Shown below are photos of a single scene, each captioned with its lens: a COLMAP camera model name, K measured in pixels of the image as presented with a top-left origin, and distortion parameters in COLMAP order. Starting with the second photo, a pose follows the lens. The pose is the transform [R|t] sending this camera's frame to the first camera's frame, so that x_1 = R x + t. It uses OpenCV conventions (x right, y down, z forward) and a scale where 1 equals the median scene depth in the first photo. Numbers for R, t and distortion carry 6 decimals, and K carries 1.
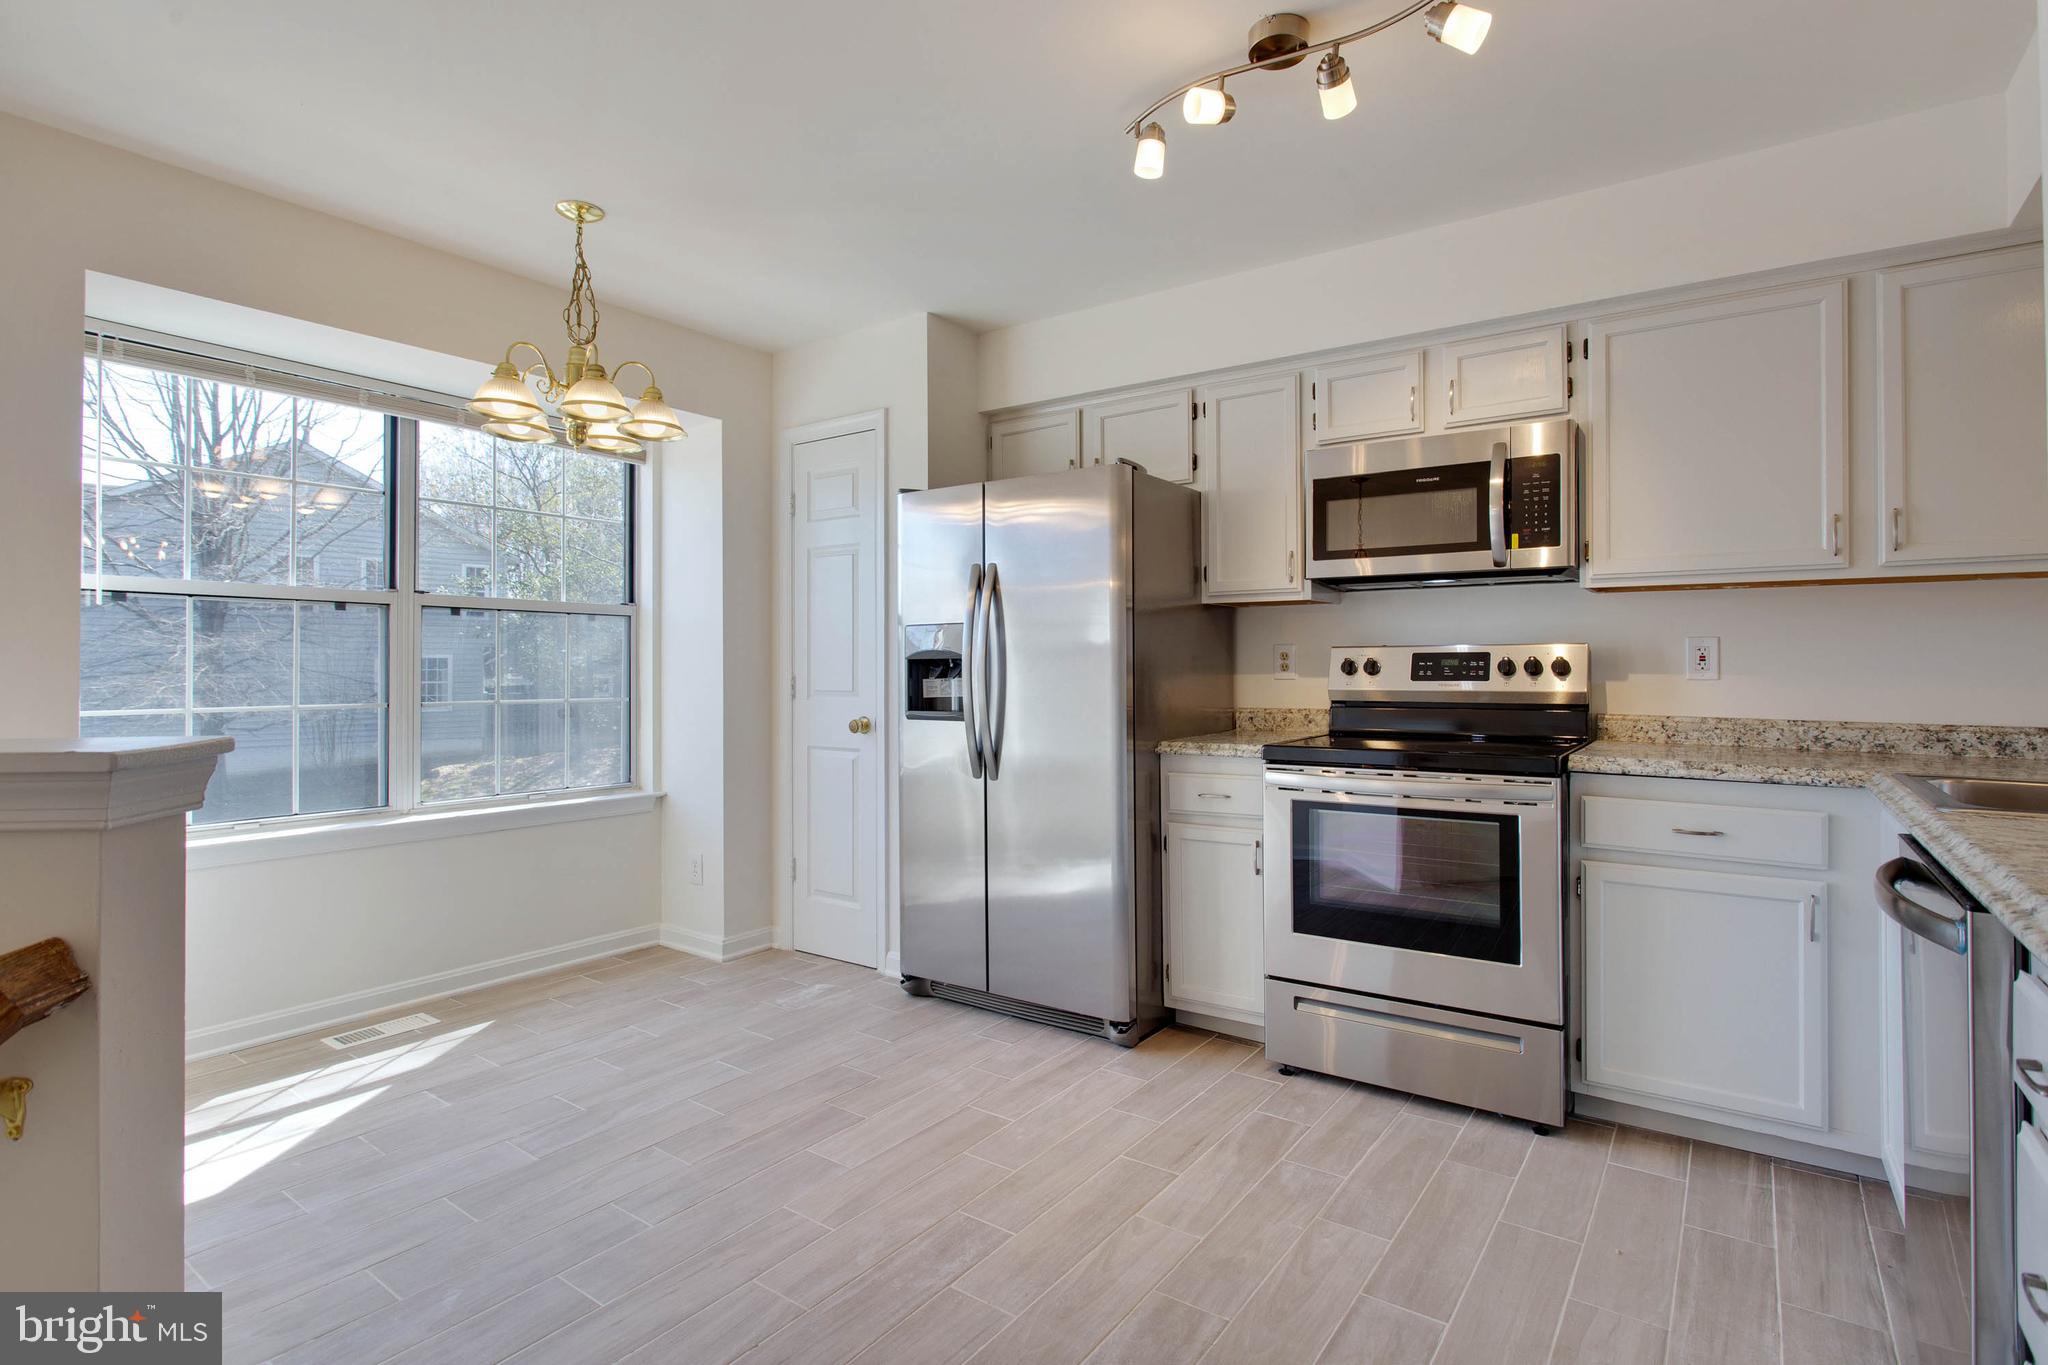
lens RADIAL K [[1022.0, 0, 1031.0], [0, 1022.0, 683.8], [0, 0, 1]] dist [0.000207, 0.000320]
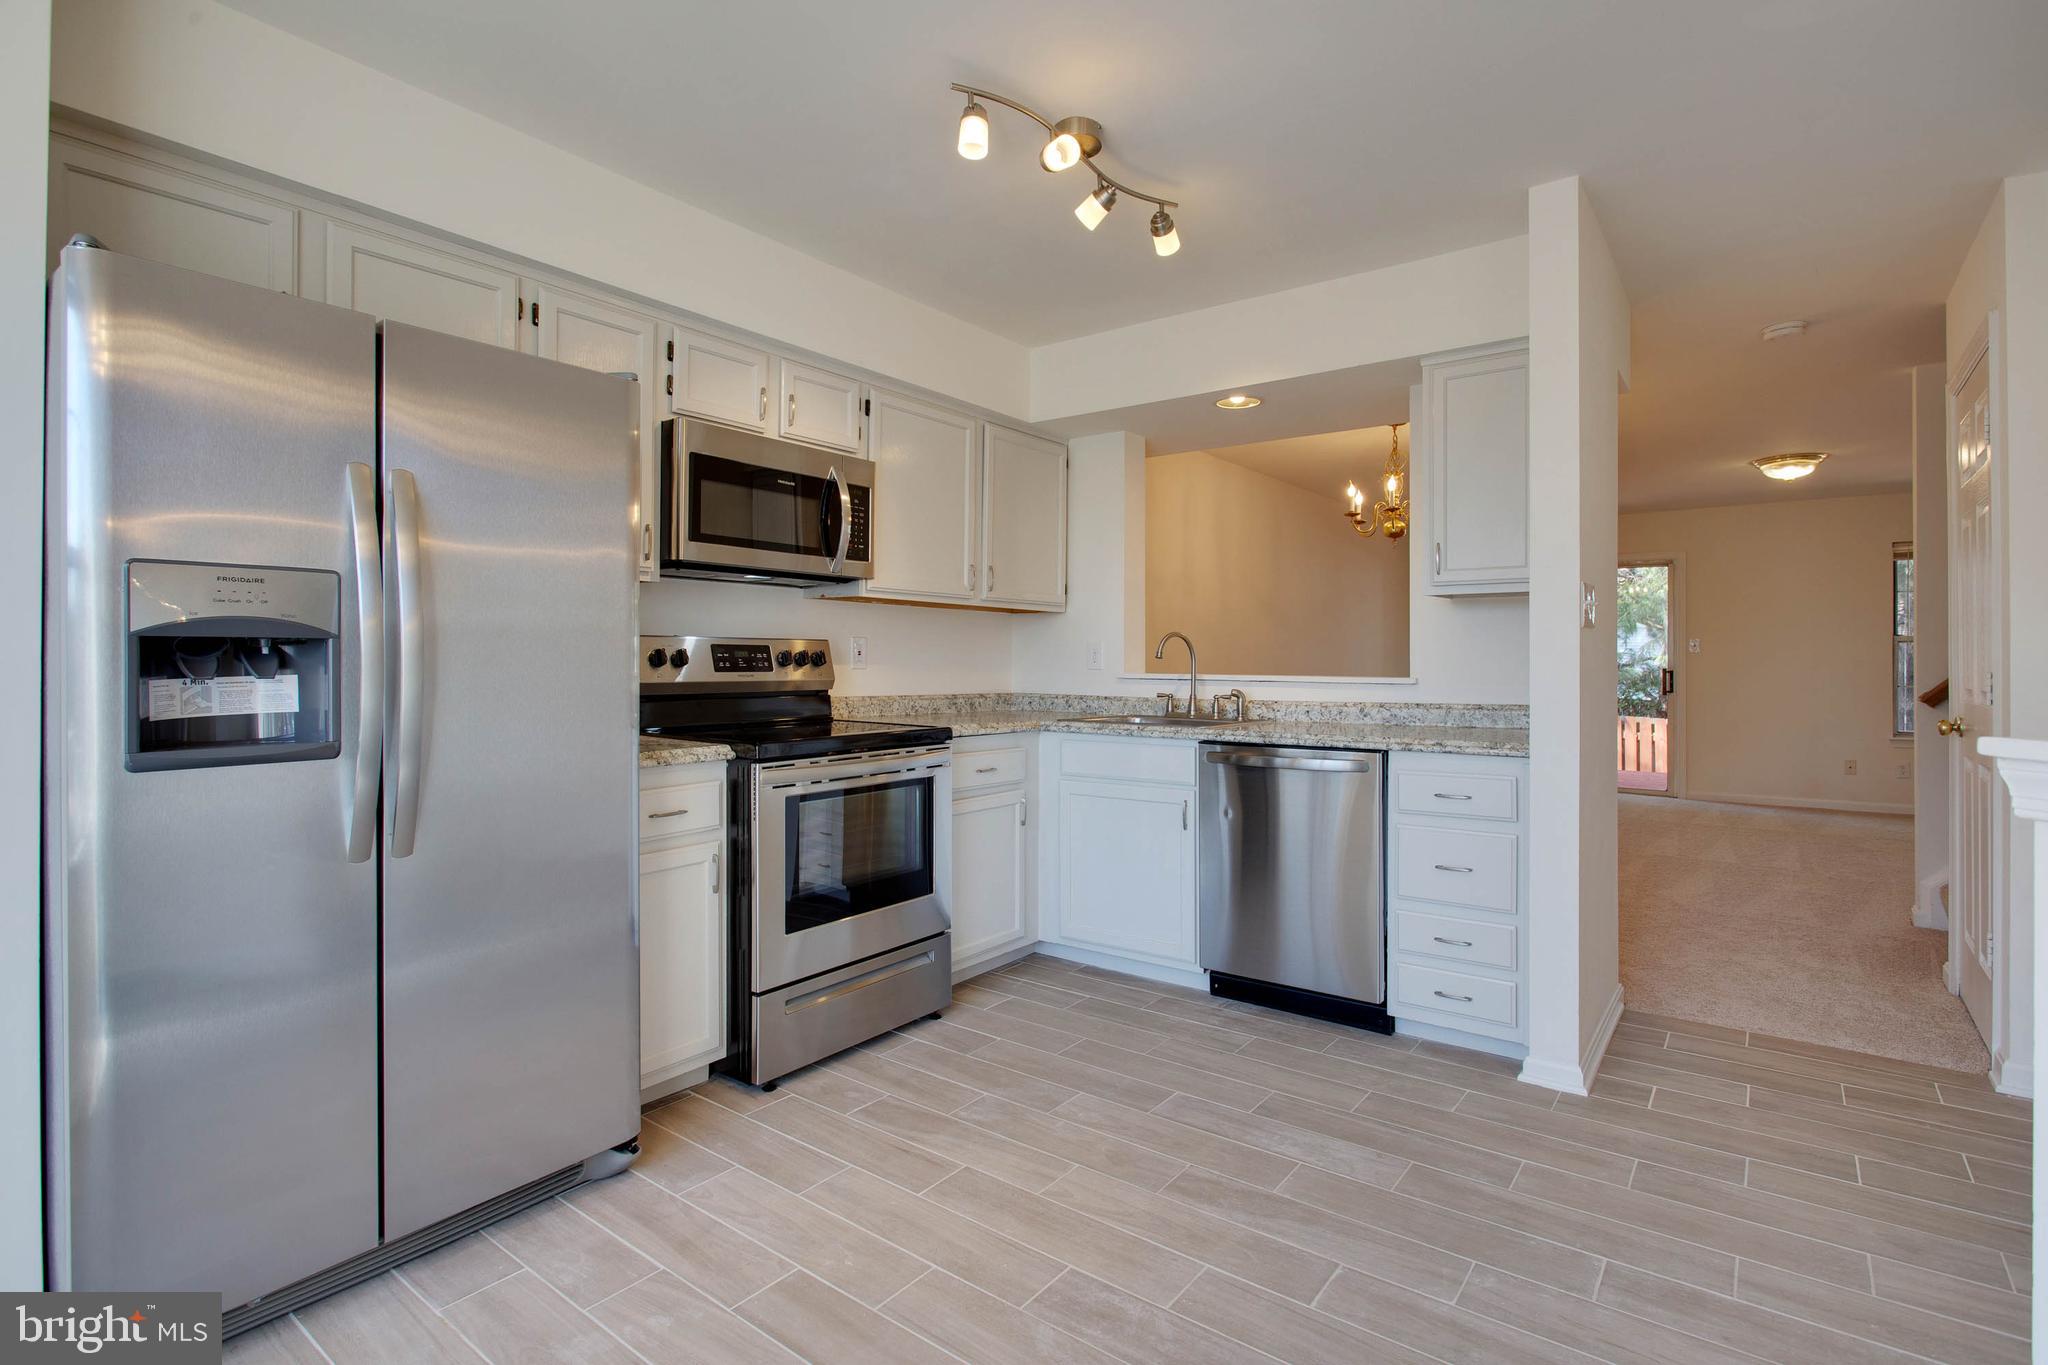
lens RADIAL K [[1016.6, 0, 1048.0], [0, 1016.6, 680.2], [0, 0, 1]] dist [0.001620, 0.000219]
pose [[-0.003598, -0.018716, 0.999818, -0.668518], [0.011203, 0.999761, 0.018755, -0.010942], [-0.999931, 0.011268, -0.003387, 0.727497]]
